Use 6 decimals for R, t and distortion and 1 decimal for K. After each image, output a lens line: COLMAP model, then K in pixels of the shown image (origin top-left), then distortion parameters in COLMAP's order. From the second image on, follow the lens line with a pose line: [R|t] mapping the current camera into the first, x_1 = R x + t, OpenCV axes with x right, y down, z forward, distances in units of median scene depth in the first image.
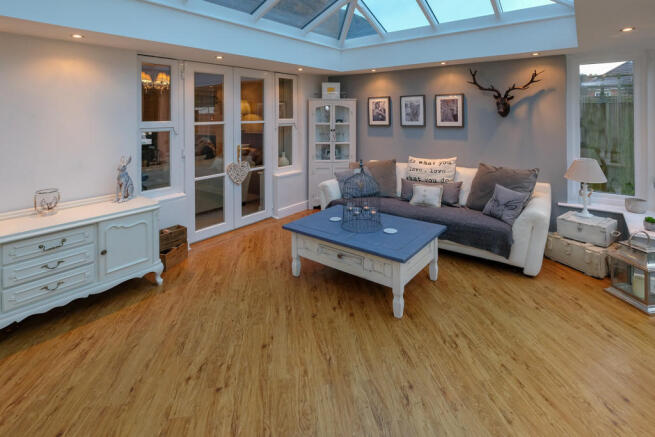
lens RADIAL K [[312.5, 0, 326.4], [0, 312.5, 203.5], [0, 0, 1]] dist [-0.001917, -0.000282]
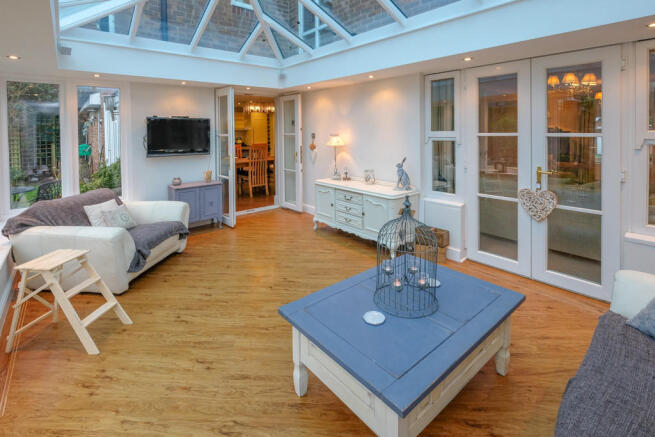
lens RADIAL K [[313.4, 0, 327.2], [0, 313.4, 216.4], [0, 0, 1]] dist [-0.000217, -0.000173]
pose [[-0.207955, 0.270613, -0.939959, 0.690655], [-0.257729, 0.911850, 0.319540, -0.244436], [0.943573, 0.308705, -0.119879, 0.862747]]
